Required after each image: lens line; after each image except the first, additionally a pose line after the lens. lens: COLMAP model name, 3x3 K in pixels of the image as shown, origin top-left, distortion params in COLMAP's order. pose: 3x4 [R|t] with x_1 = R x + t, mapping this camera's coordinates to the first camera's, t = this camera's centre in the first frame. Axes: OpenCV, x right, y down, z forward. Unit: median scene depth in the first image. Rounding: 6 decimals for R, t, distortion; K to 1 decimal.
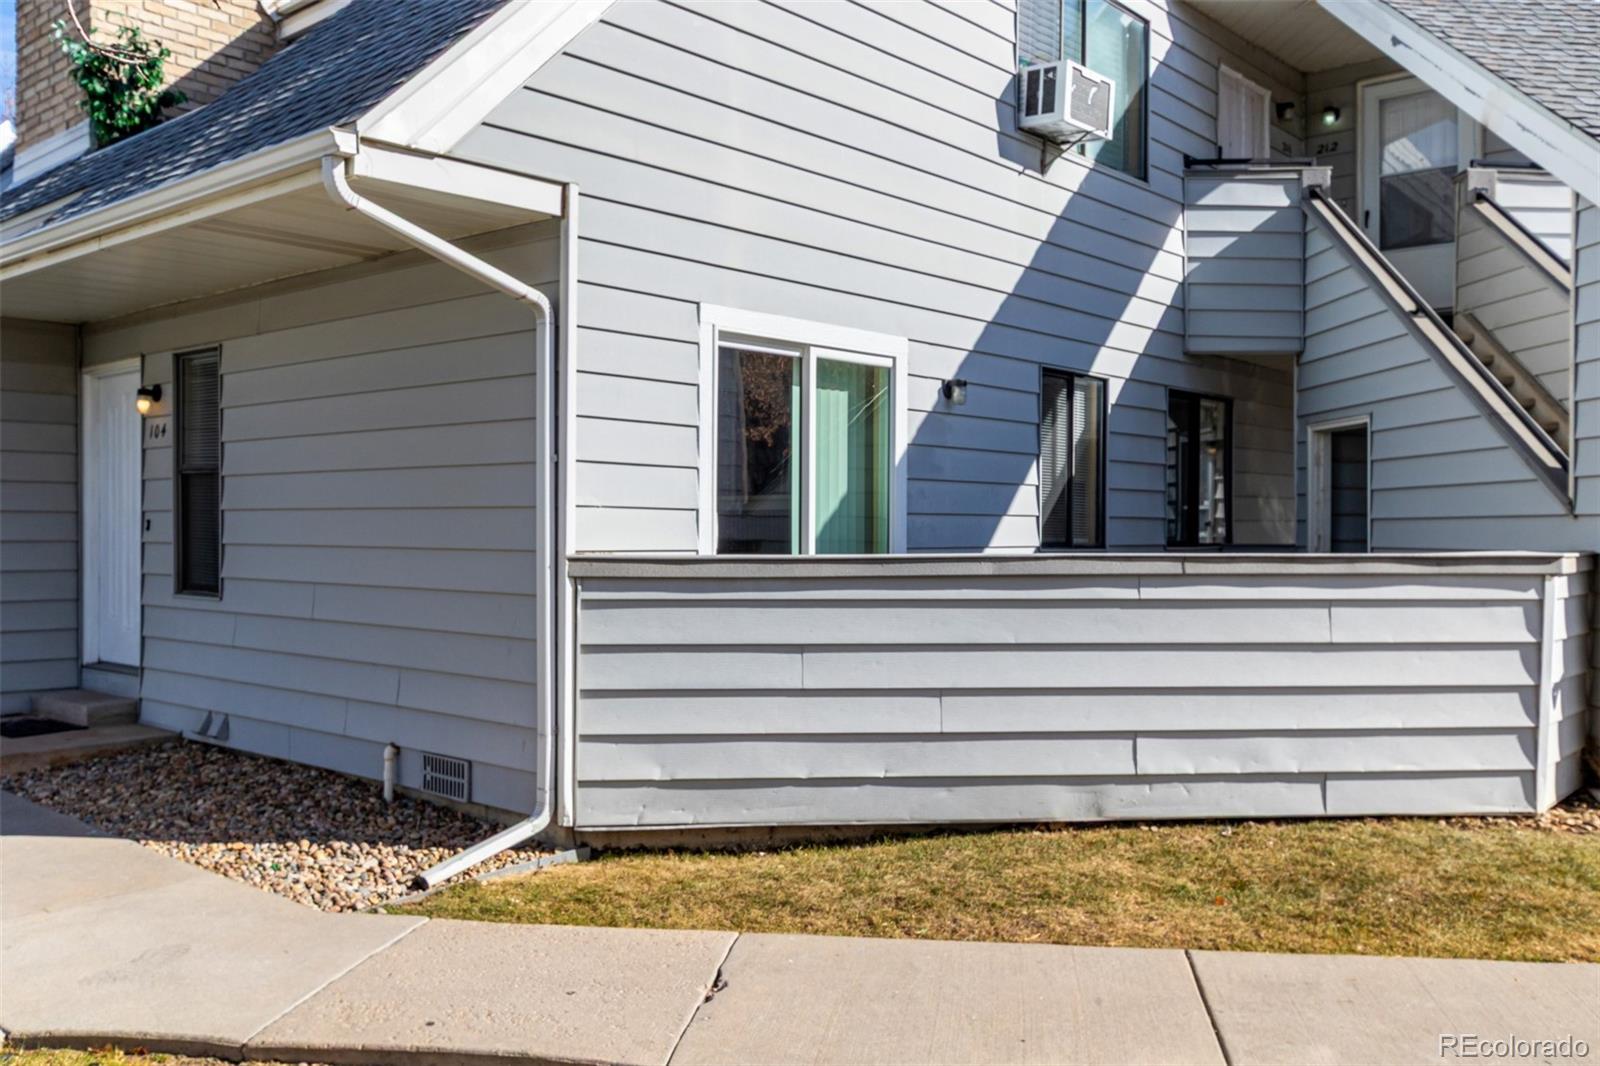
lens RADIAL K [[1386.1, 0, 800.0], [0, 1386.1, 533.0], [0, 0, 1]] dist [-0.001516, 0.008466]
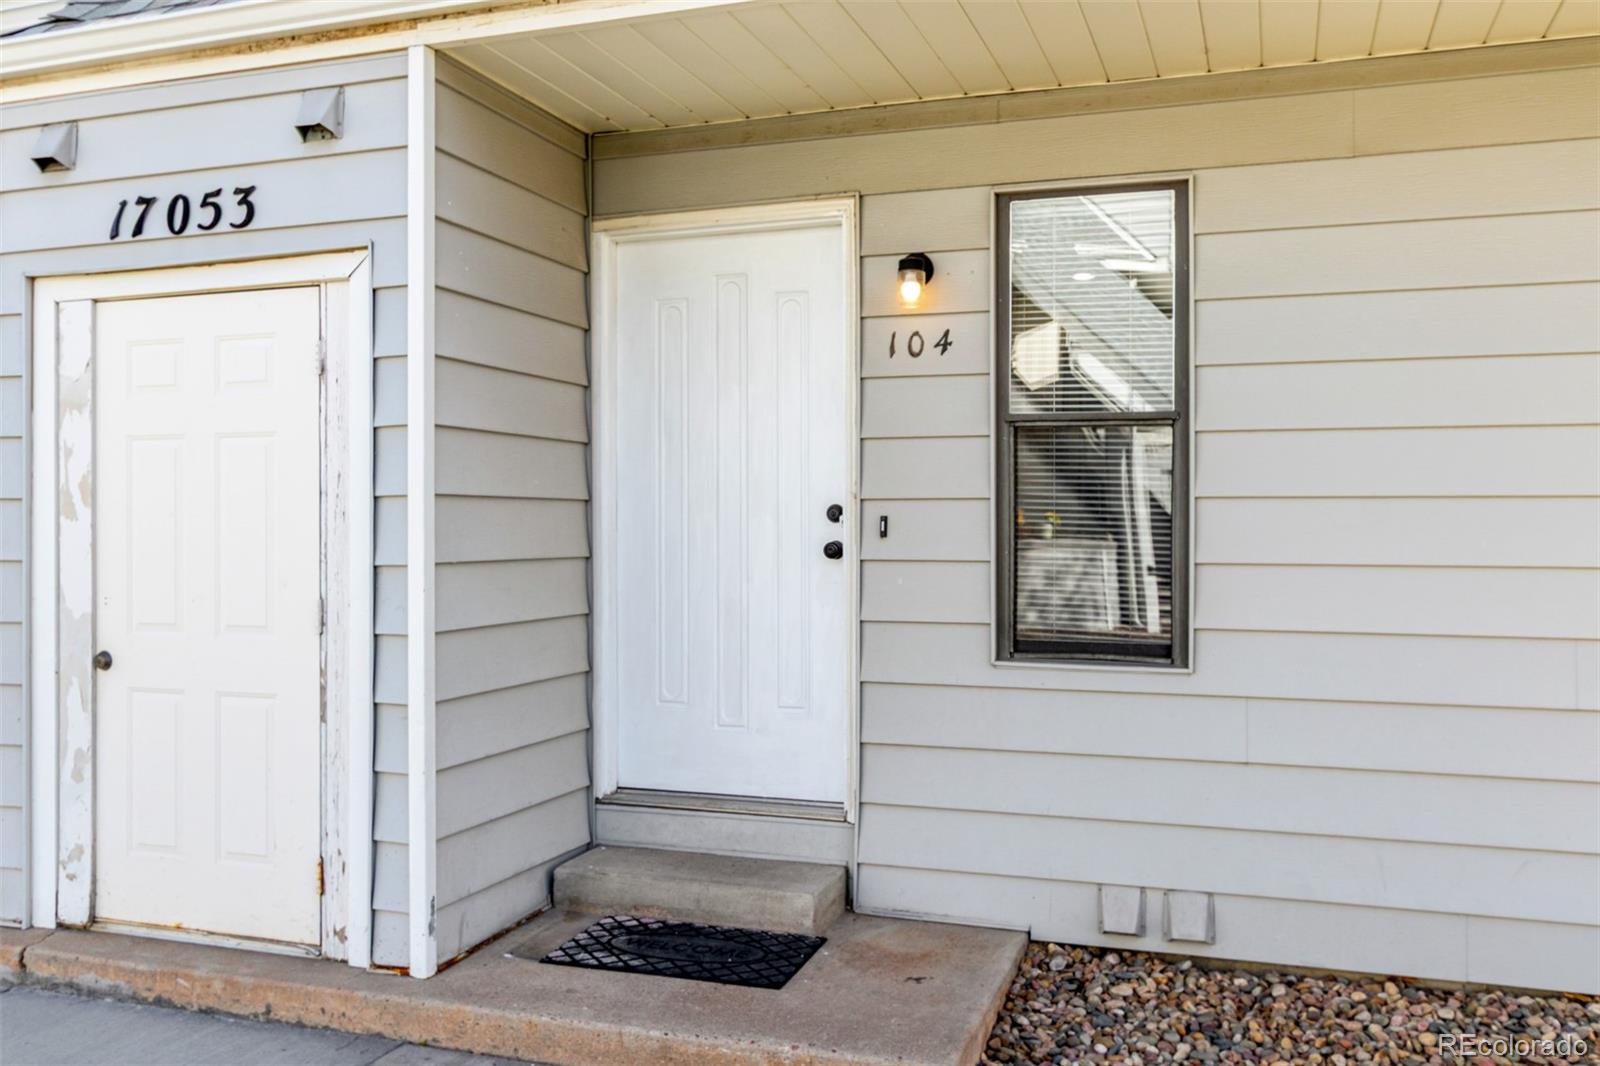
lens RADIAL K [[1386.1, 0, 800.0], [0, 1386.1, 533.0], [0, 0, 1]] dist [-0.001516, 0.008466]
pose [[0.922757, -0.007827, 0.385303, -0.647243], [0.005791, 0.999962, 0.006445, -0.006349], [-0.385339, -0.003716, 0.922767, 0.500142]]
